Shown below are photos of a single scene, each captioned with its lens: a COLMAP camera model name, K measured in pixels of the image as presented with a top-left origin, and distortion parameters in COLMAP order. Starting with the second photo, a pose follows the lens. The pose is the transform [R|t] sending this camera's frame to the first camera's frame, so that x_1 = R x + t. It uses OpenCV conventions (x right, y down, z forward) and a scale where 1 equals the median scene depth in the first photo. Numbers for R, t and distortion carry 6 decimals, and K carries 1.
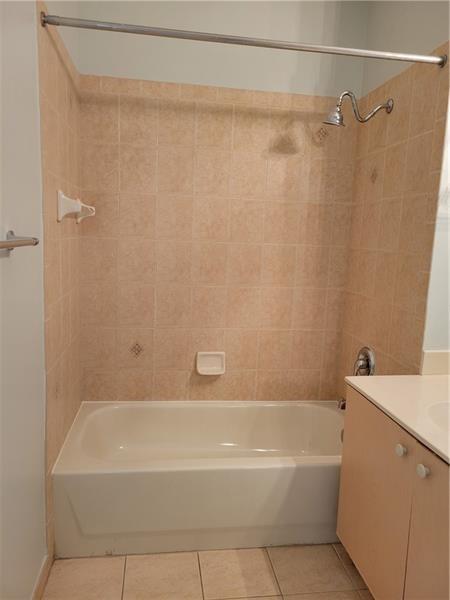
lens RADIAL K [[450.1, 0, 223.4], [0, 450.1, 299.5], [0, 0, 1]] dist [0.045484, -0.024610]
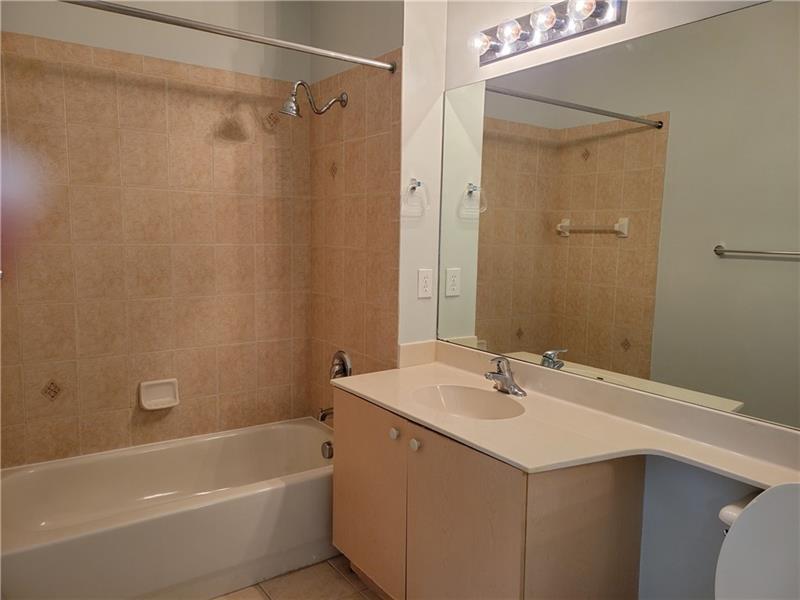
lens RADIAL K [[600.2, 0, 393.5], [0, 600.2, 306.6], [0, 0, 1]] dist [0.045484, -0.024610]
pose [[0.894377, -0.080389, 0.440030, -0.124996], [0.083470, 0.996433, 0.012381, 0.007122], [-0.439456, 0.025656, 0.897898, -0.168015]]
